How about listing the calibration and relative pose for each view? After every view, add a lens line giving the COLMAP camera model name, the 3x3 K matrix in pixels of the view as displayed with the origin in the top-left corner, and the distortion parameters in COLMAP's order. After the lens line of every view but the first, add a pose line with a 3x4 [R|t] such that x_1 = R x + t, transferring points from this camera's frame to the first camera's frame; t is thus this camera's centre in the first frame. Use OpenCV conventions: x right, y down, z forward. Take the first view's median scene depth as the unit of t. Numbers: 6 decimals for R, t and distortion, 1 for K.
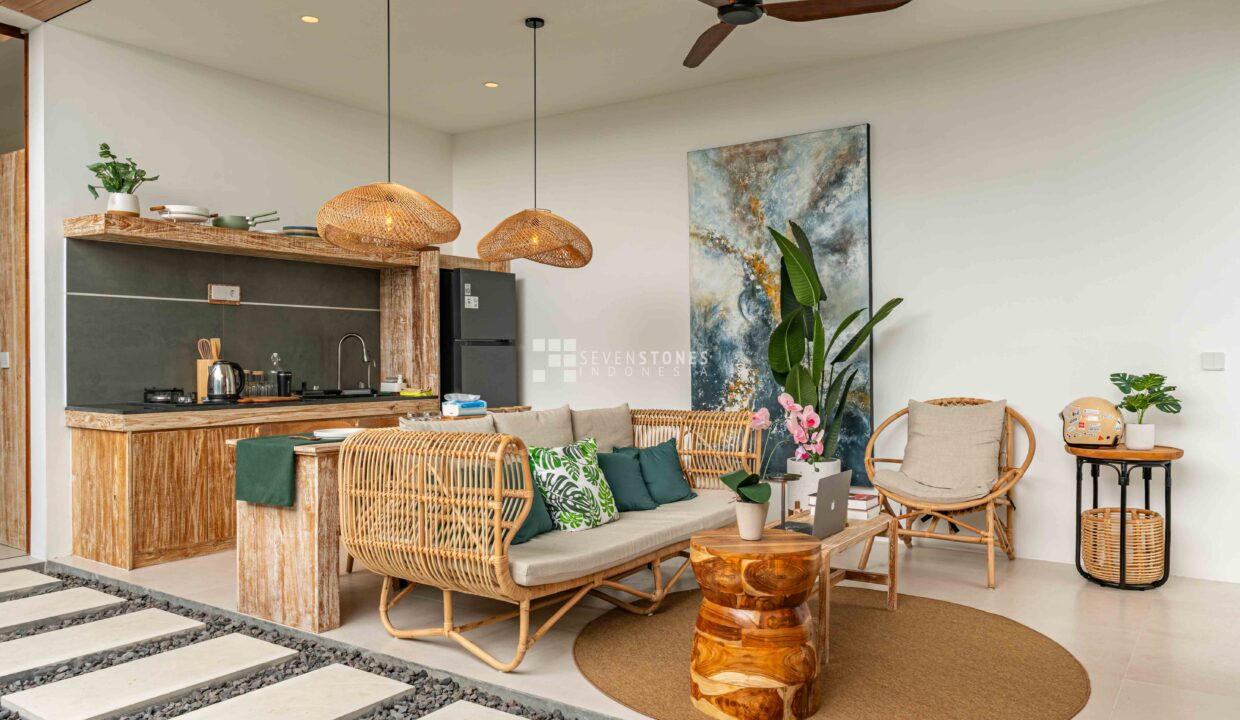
lens RADIAL K [[890.7, 0, 643.2], [0, 890.7, 360.9], [0, 0, 1]] dist [-0.008232, -0.005974]
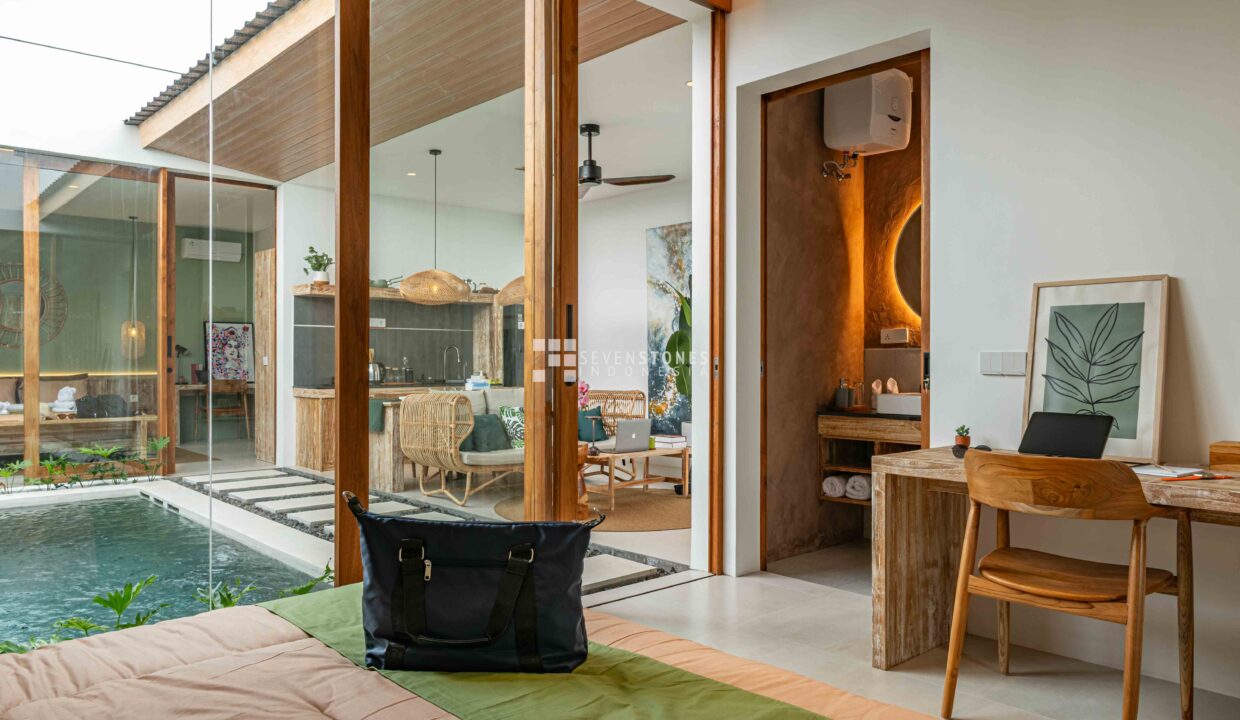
lens RADIAL K [[853.8, 0, 618.9], [0, 853.8, 356.9], [0, 0, 1]] dist [-0.004442, -0.004051]
pose [[0.968667, -0.000722, -0.248362, 0.398329], [-0.001741, 0.999951, -0.009696, 0.005762], [0.248357, 0.009825, 0.968619, -0.495358]]
